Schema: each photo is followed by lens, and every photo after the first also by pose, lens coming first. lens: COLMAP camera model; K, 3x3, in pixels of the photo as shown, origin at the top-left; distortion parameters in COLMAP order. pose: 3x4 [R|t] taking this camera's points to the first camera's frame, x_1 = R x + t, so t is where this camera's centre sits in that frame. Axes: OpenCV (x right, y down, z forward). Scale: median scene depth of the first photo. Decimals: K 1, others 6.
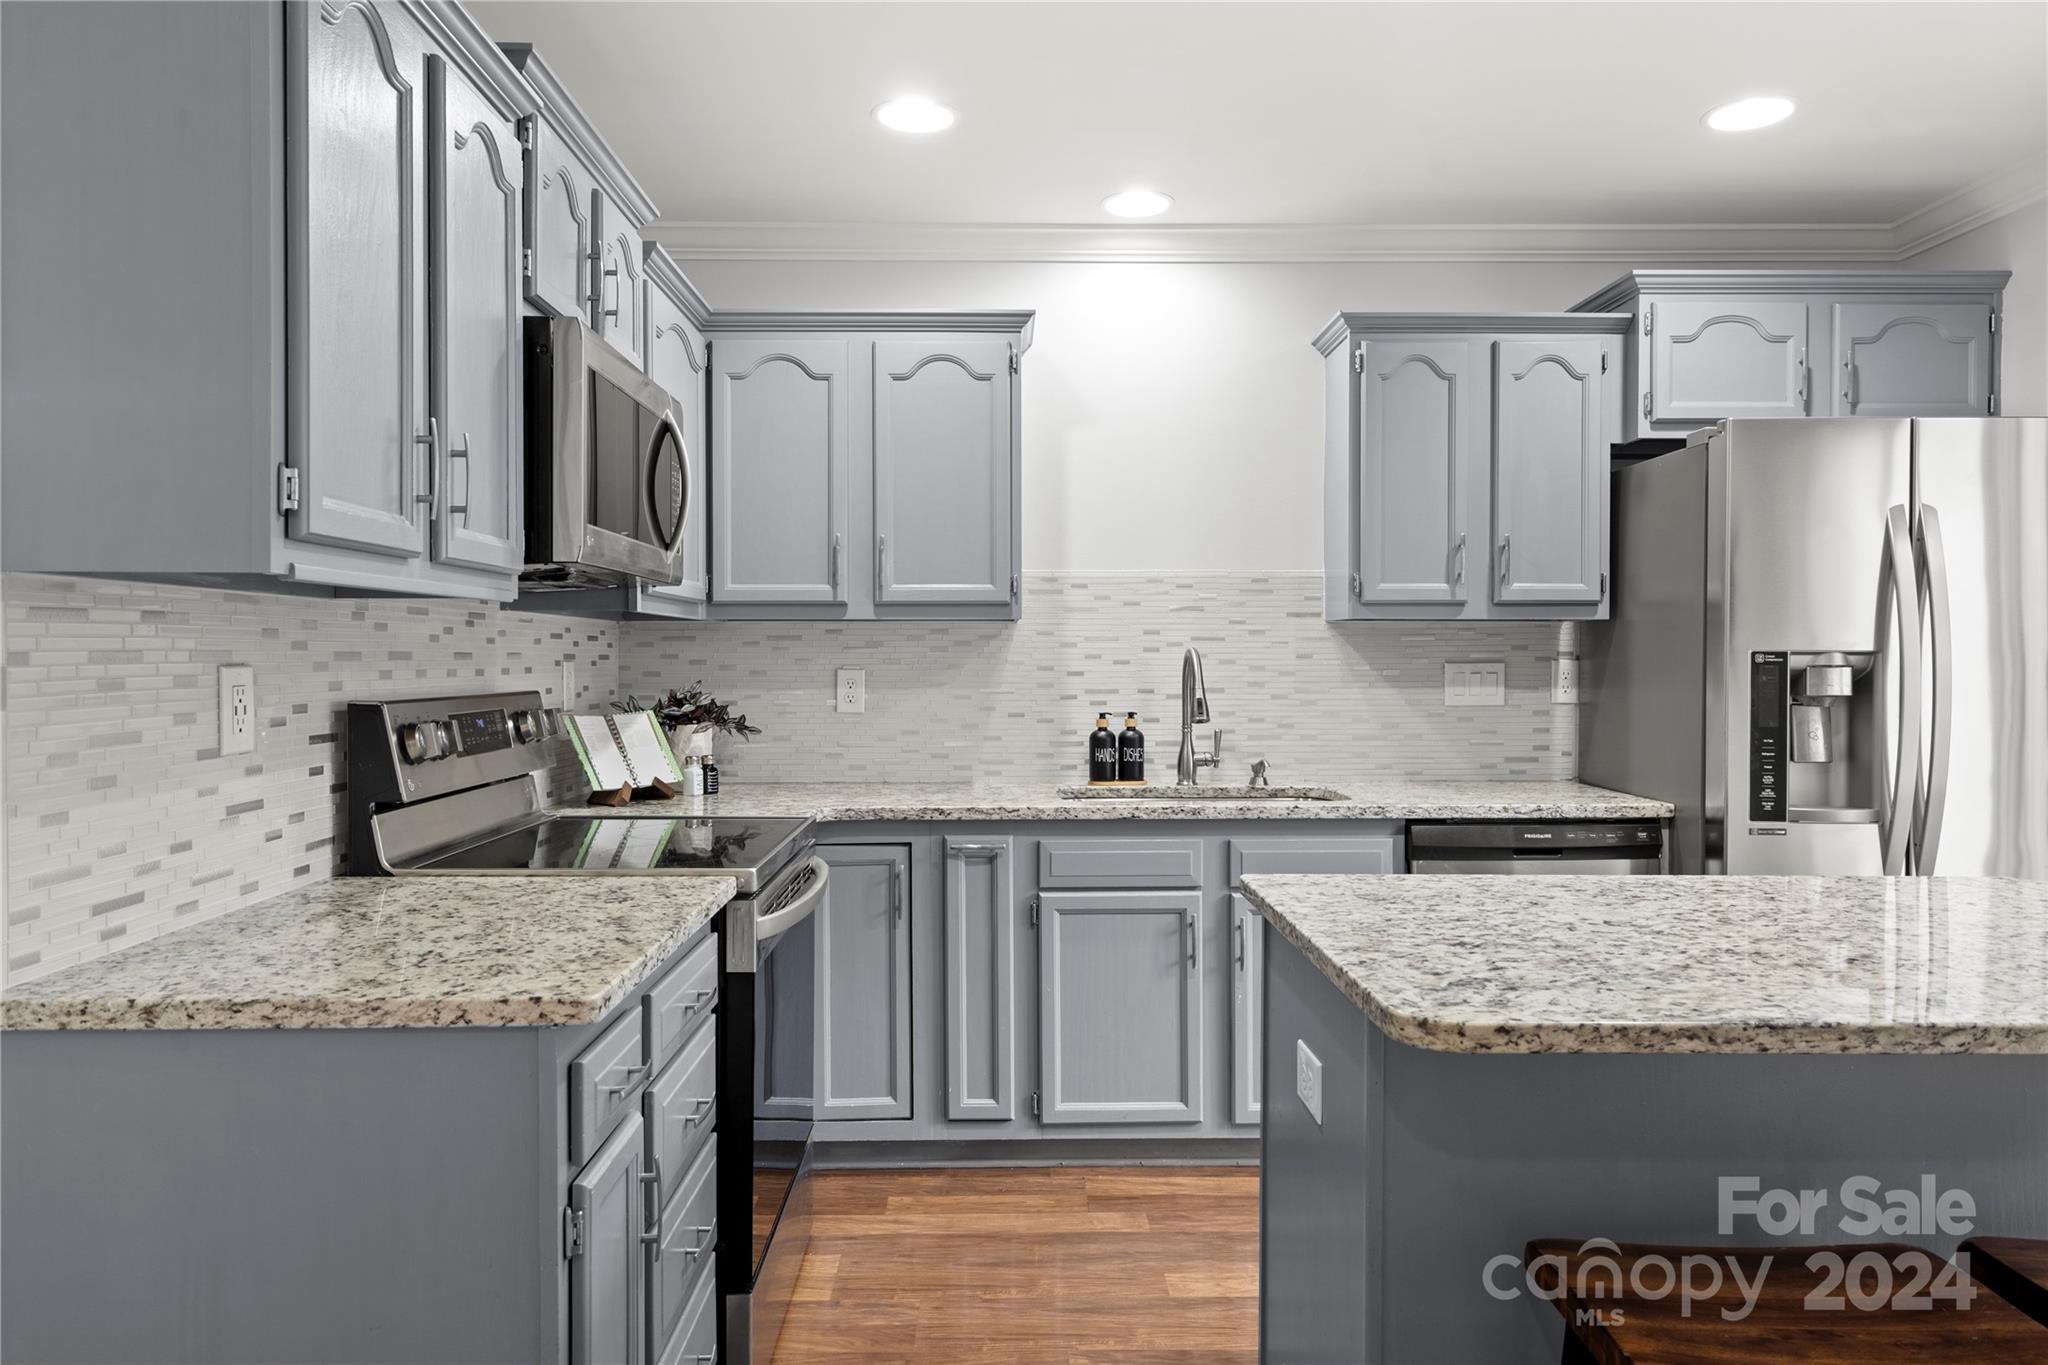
lens RADIAL K [[1411.8, 0, 1005.7], [0, 1411.8, 670.2], [0, 0, 1]] dist [0.009762, -0.000885]
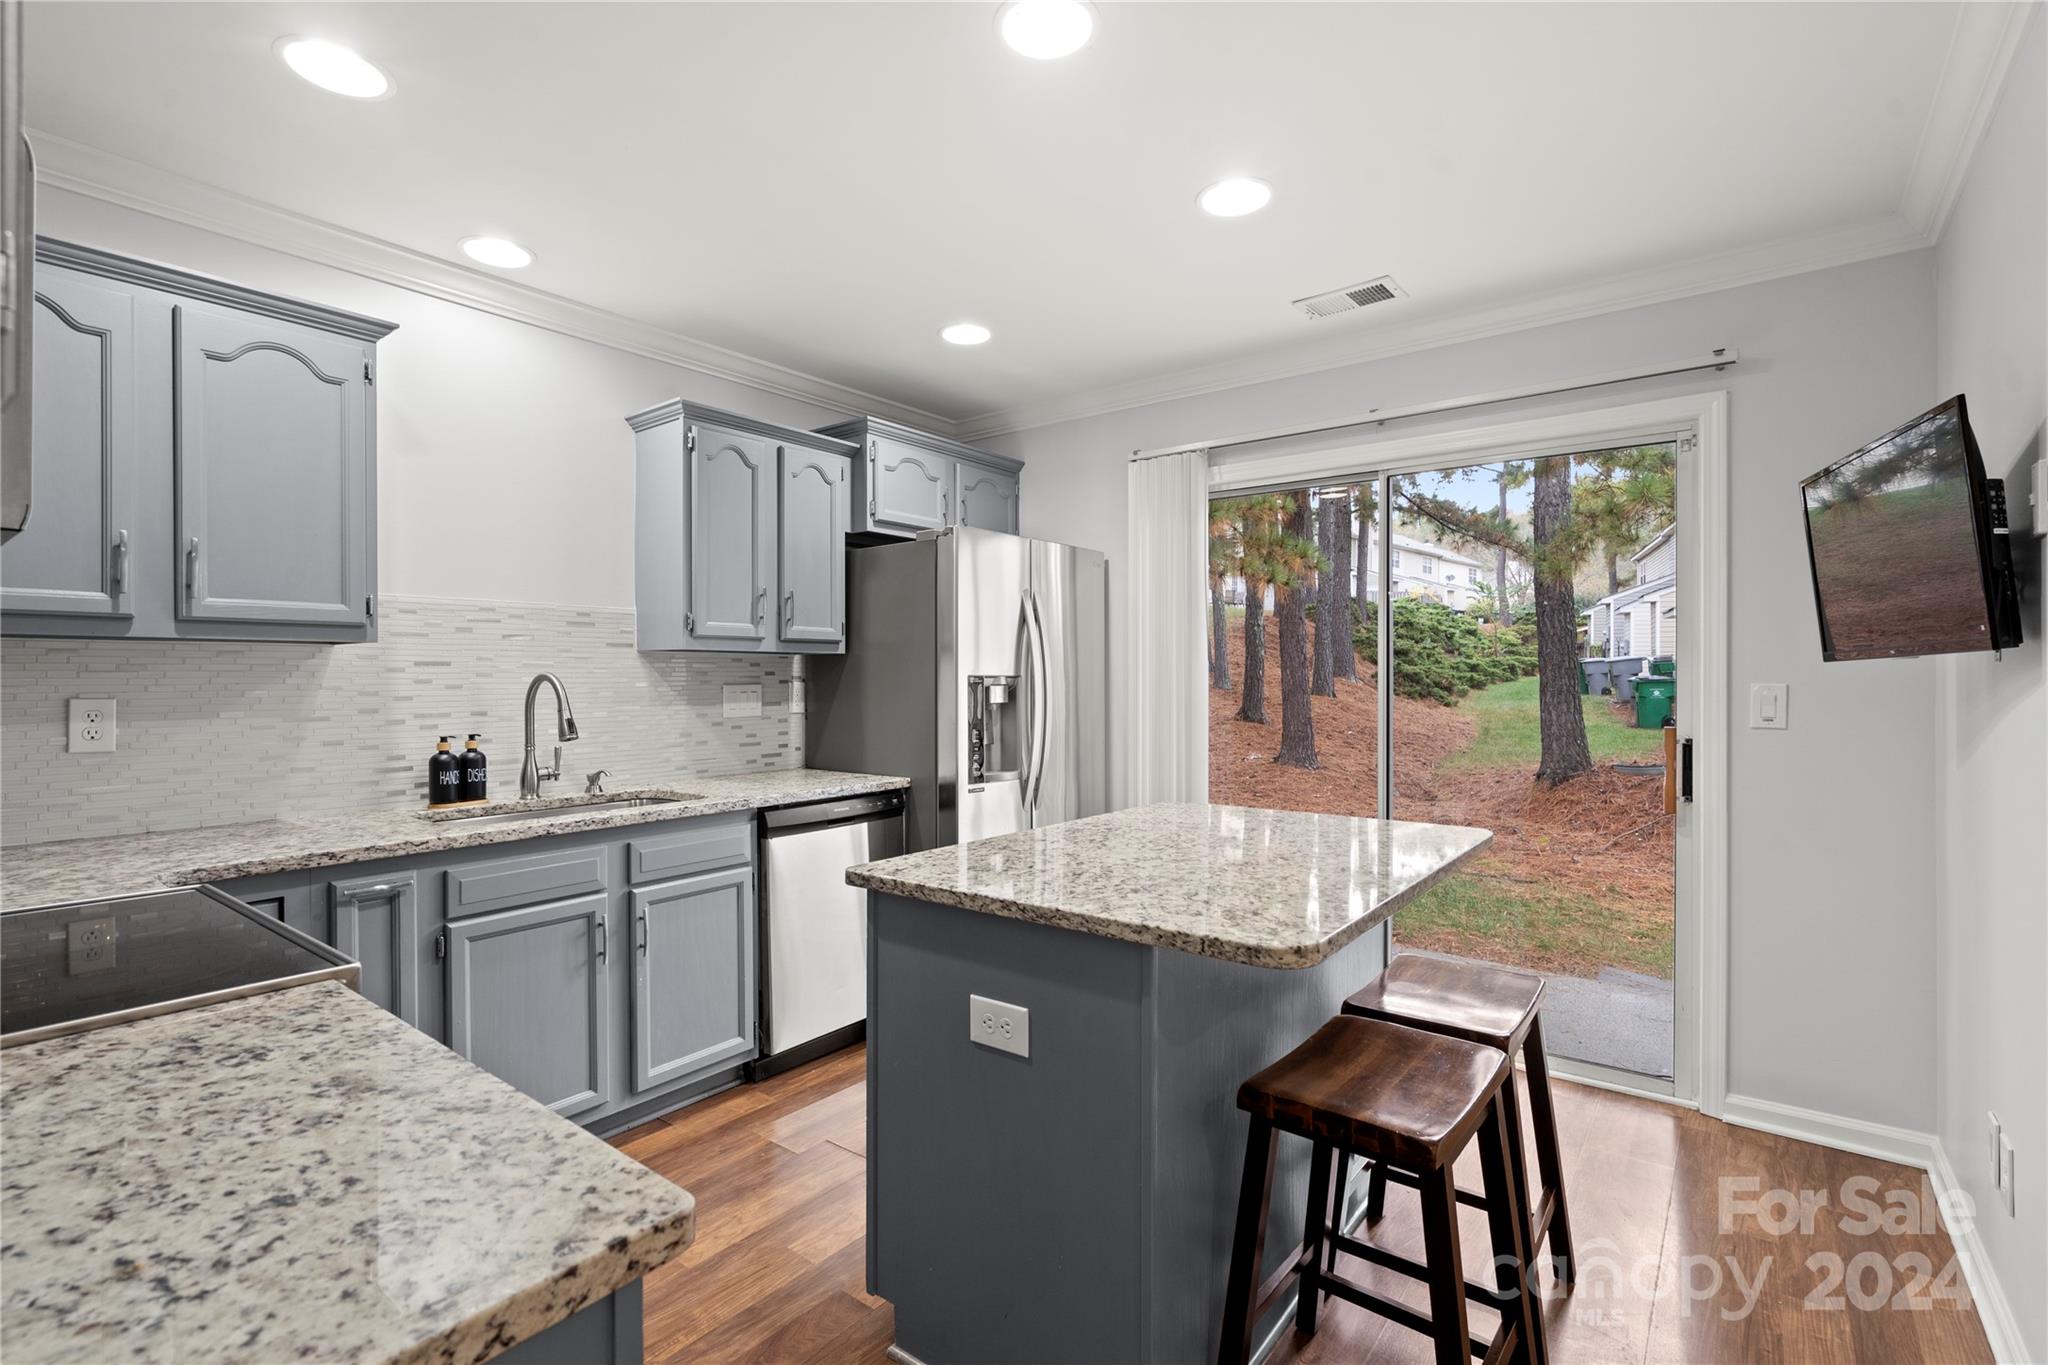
lens RADIAL K [[958.8, 0, 1038.3], [0, 958.8, 676.7], [0, 0, 1]] dist [-0.001317, 0.001695]
pose [[0.612063, -0.001203, 0.790808, -0.229311], [0.011509, 0.999906, -0.007386, -0.003018], [-0.790725, 0.013622, 0.612019, 0.250766]]
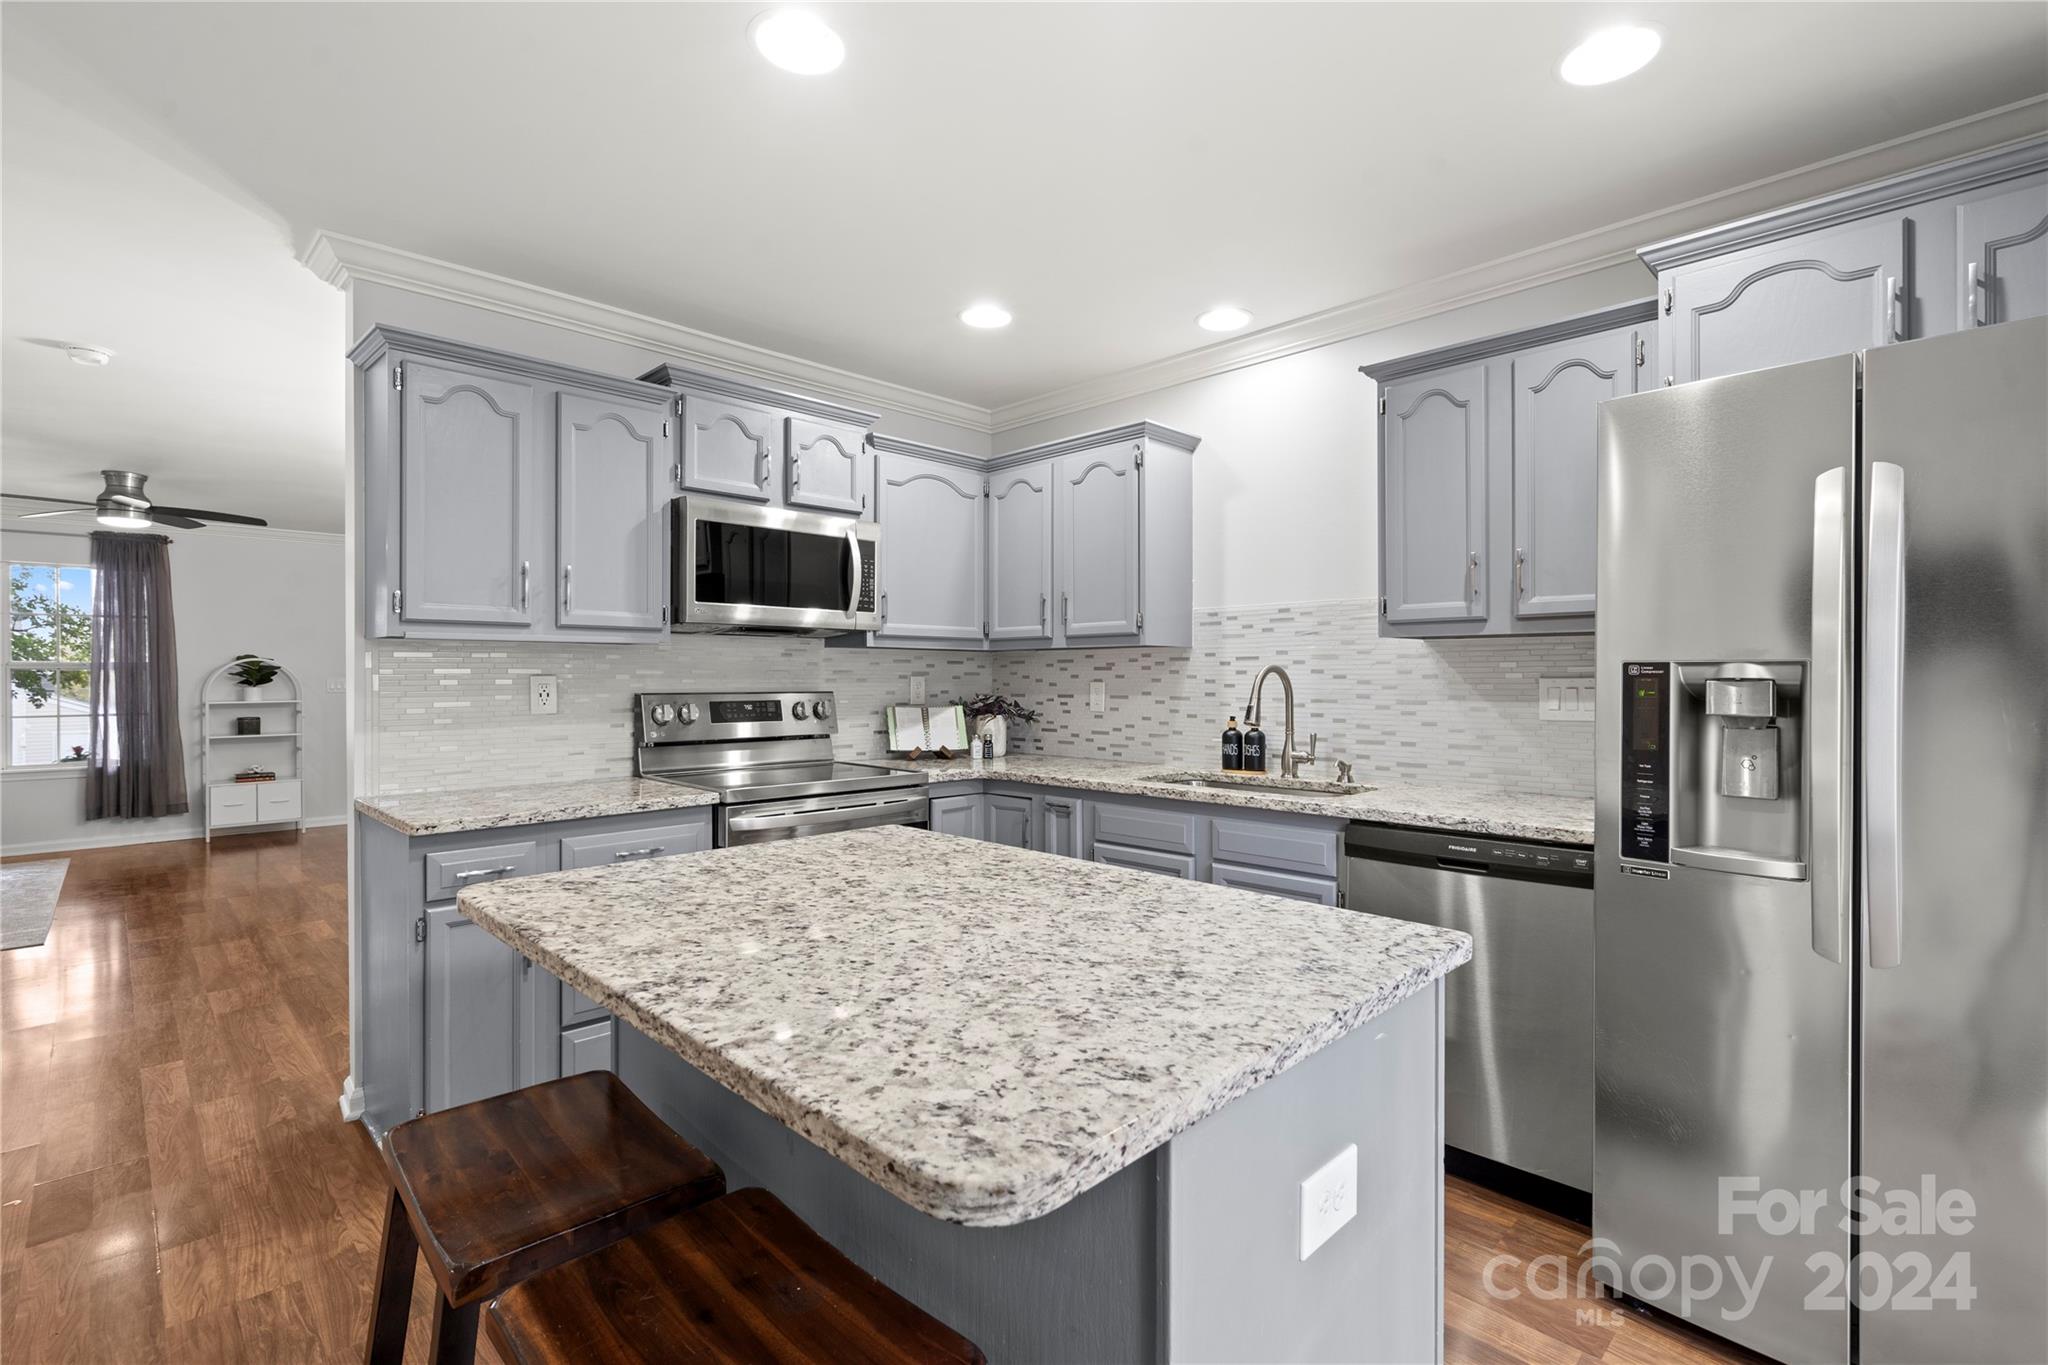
lens RADIAL K [[958.8, 0, 1026.7], [0, 958.8, 673.5], [0, 0, 1]] dist [-0.001317, 0.001695]
pose [[0.683618, -0.003305, -0.729833, 0.613026], [-0.007125, 0.999912, -0.011202, 0.002477], [0.729805, 0.012858, 0.683534, 0.282904]]
